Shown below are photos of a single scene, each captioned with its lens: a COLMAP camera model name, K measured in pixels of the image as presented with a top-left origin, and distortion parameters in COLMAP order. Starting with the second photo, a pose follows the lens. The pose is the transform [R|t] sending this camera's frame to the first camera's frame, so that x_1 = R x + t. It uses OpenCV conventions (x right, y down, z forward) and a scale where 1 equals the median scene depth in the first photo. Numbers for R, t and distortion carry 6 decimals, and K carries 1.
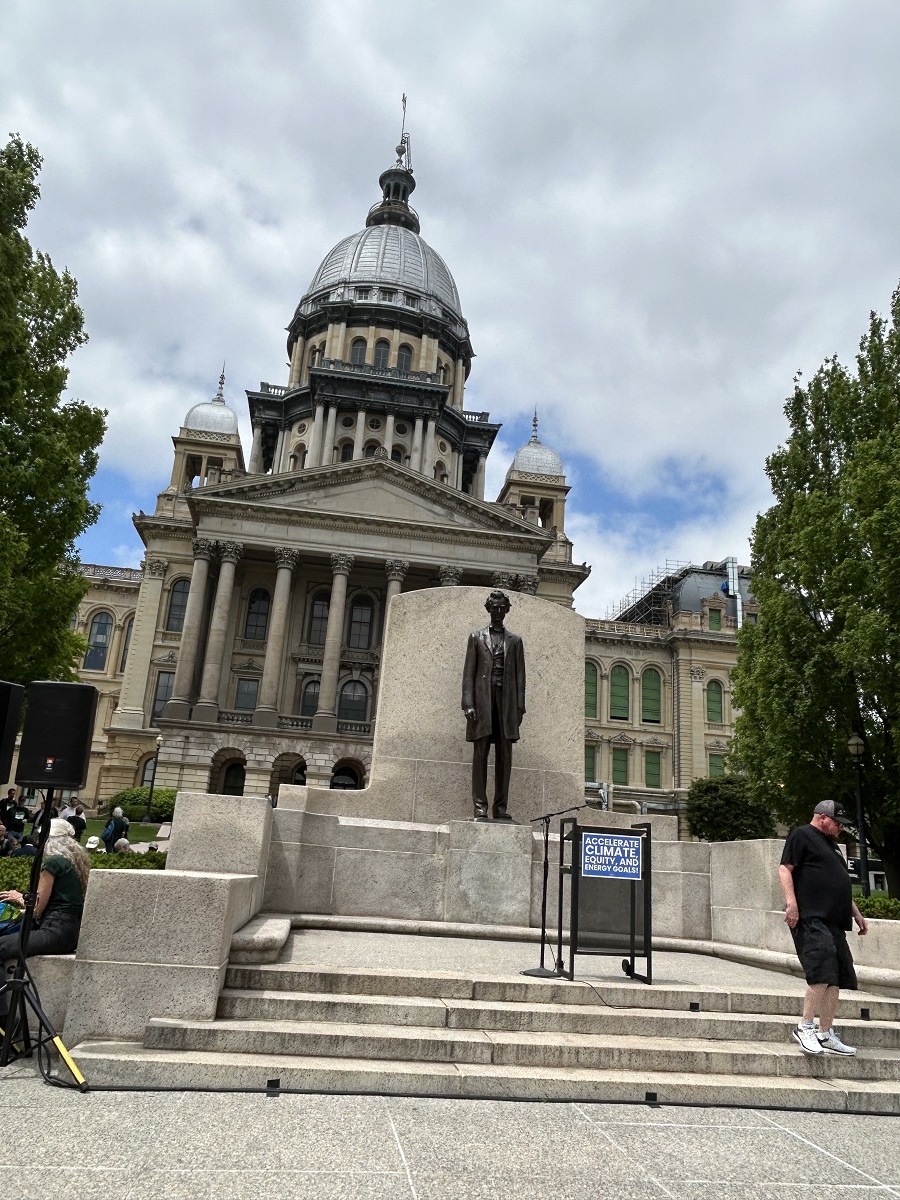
lens RADIAL K [[888.7, 0, 445.5], [0, 888.7, 605.3], [0, 0, 1]] dist [0.004286, -0.002598]
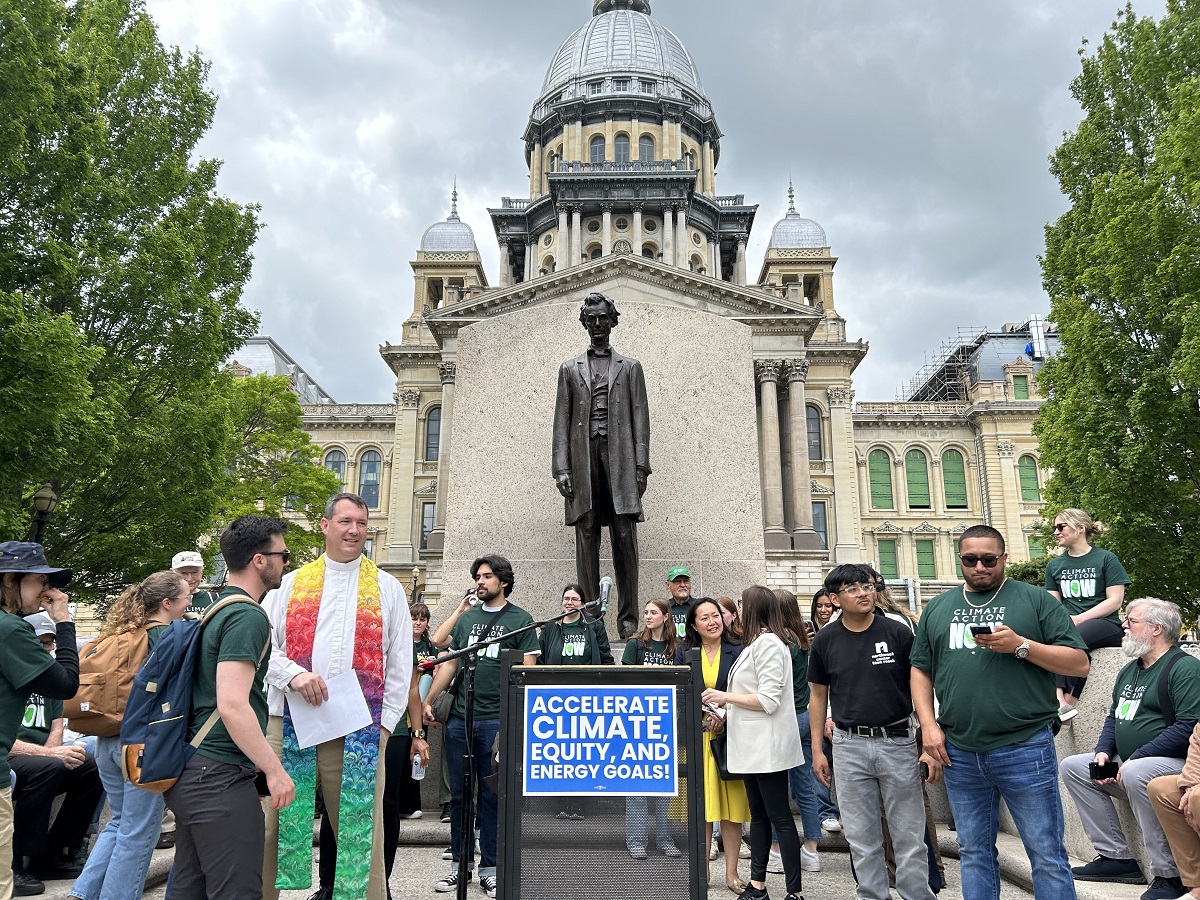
lens RADIAL K [[893.0, 0, 598.8], [0, 893.0, 457.9], [0, 0, 1]] dist [0.077697, -0.130061]
pose [[0.982893, -0.103346, -0.152448, 0.018325], [0.109671, 0.993398, 0.033663, 0.010060], [0.147963, -0.049807, 0.987738, 0.042751]]
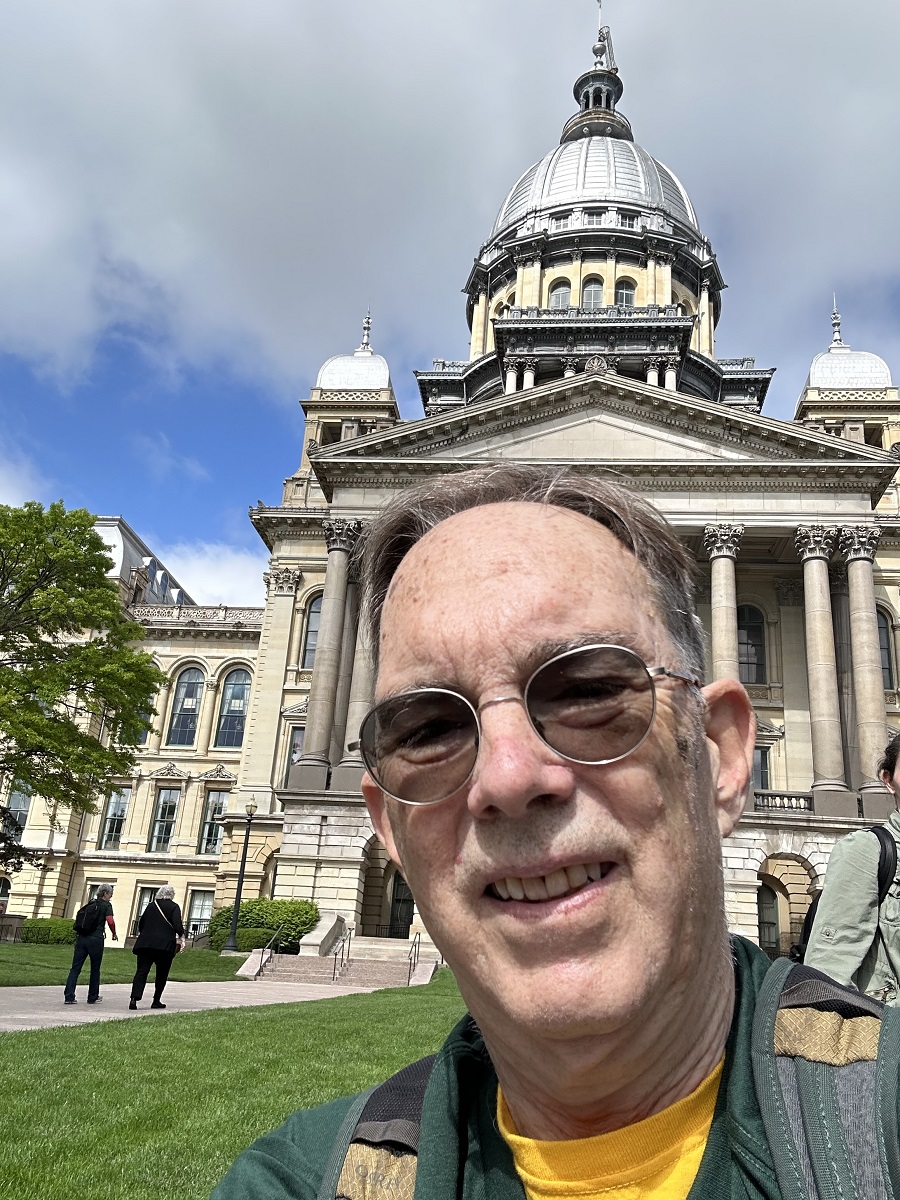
lens RADIAL K [[1045.2, 0, 455.6], [0, 1045.2, 605.9], [0, 0, 1]] dist [0.173720, -0.341486]
pose [[0.970597, -0.089634, -0.223400, -0.011526], [0.068127, 0.992428, -0.102200, 0.055656], [0.230869, 0.083975, 0.969354, 0.187714]]
